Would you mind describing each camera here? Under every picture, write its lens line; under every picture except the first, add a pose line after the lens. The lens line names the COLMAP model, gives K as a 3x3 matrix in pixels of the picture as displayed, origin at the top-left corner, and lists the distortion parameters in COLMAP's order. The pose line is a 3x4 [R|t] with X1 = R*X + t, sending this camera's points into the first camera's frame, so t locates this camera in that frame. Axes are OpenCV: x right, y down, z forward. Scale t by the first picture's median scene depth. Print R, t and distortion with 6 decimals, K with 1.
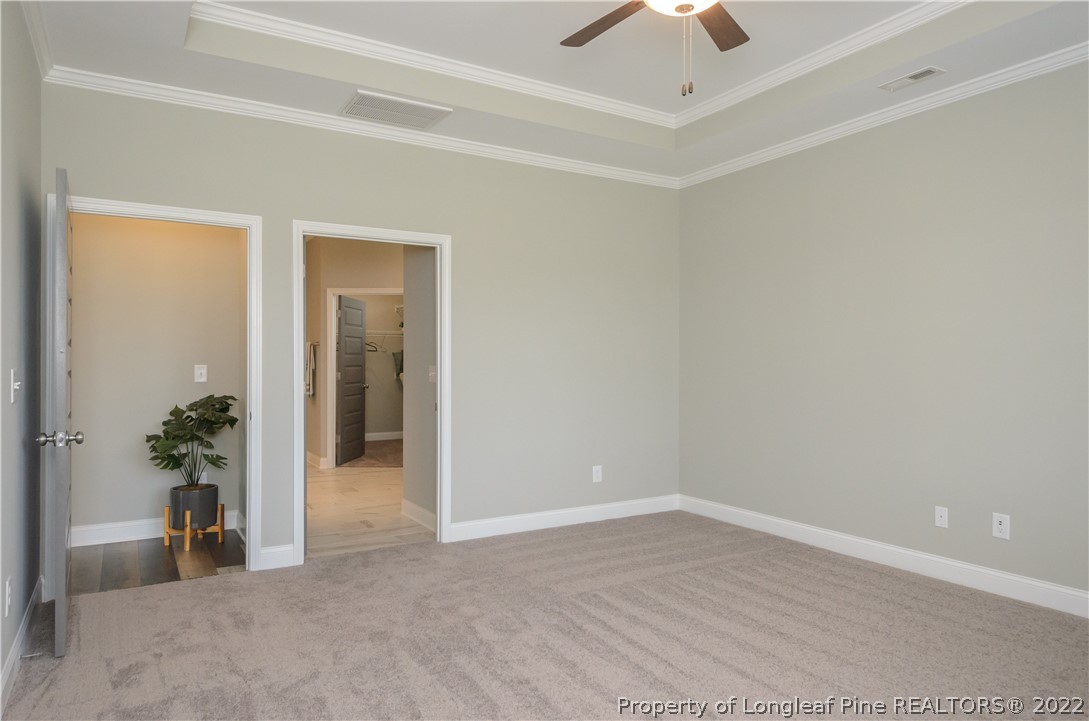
lens RADIAL K [[759.5, 0, 545.0], [0, 759.5, 353.4], [0, 0, 1]] dist [0.016304, 0.004067]
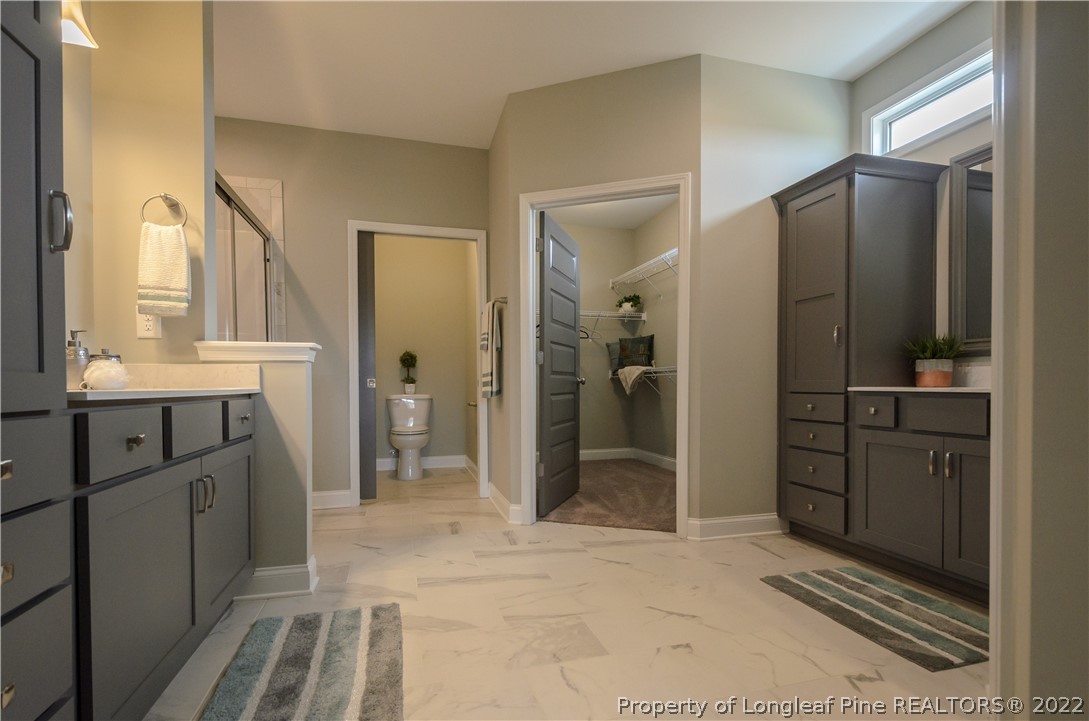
lens RADIAL K [[527.8, 0, 541.7], [0, 527.8, 393.4], [0, 0, 1]] dist [0.010471, -0.002022]
pose [[0.969782, 0.003152, -0.243953, -0.174719], [0.002262, 0.999757, 0.021911, 0.047197], [0.243963, -0.021801, 0.969539, 0.619457]]
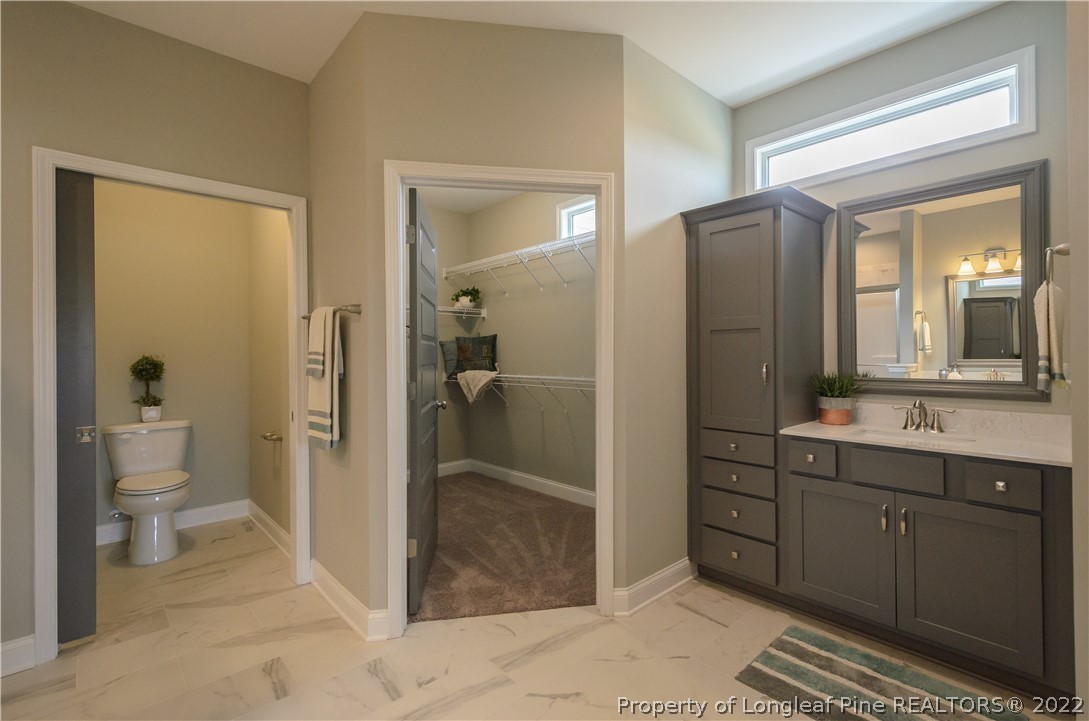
lens RADIAL K [[505.6, 0, 573.8], [0, 505.6, 354.5], [0, 0, 1]] dist [0.019815, -0.005370]
pose [[0.969361, -0.003666, 0.245614, -0.252166], [0.001521, 0.999959, 0.008923, 0.008195], [-0.245637, -0.008276, 0.969327, 0.715167]]
